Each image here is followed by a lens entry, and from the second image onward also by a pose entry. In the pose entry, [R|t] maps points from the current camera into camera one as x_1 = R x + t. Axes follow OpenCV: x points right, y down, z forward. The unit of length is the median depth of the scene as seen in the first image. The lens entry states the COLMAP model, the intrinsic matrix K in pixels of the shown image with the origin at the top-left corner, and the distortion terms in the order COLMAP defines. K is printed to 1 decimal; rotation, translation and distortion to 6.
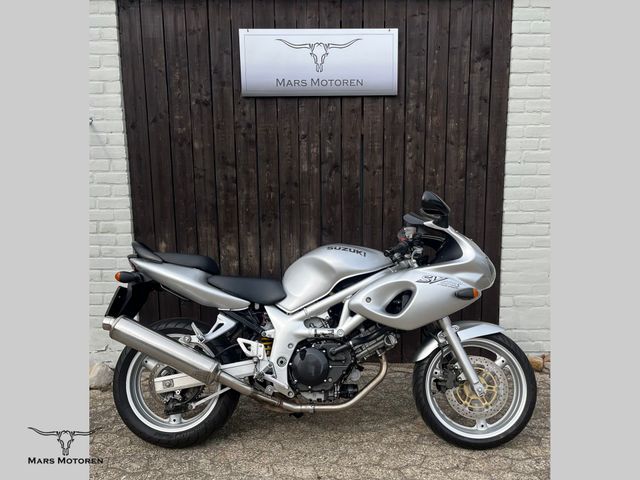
lens RADIAL K [[483.3, 0, 327.5], [0, 483.3, 278.4], [0, 0, 1]] dist [0.012251, 0.001994]
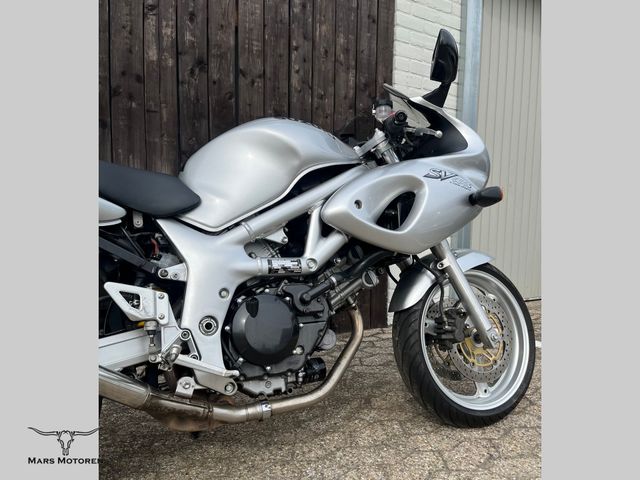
lens RADIAL K [[437.7, 0, 324.7], [0, 437.7, 271.5], [0, 0, 1]] dist [-0.002868, 0.004619]
pose [[0.872307, -0.032517, 0.487876, -0.201241], [0.051386, 0.998357, -0.025337, 0.130550], [-0.486251, 0.047171, 0.872545, 0.534792]]
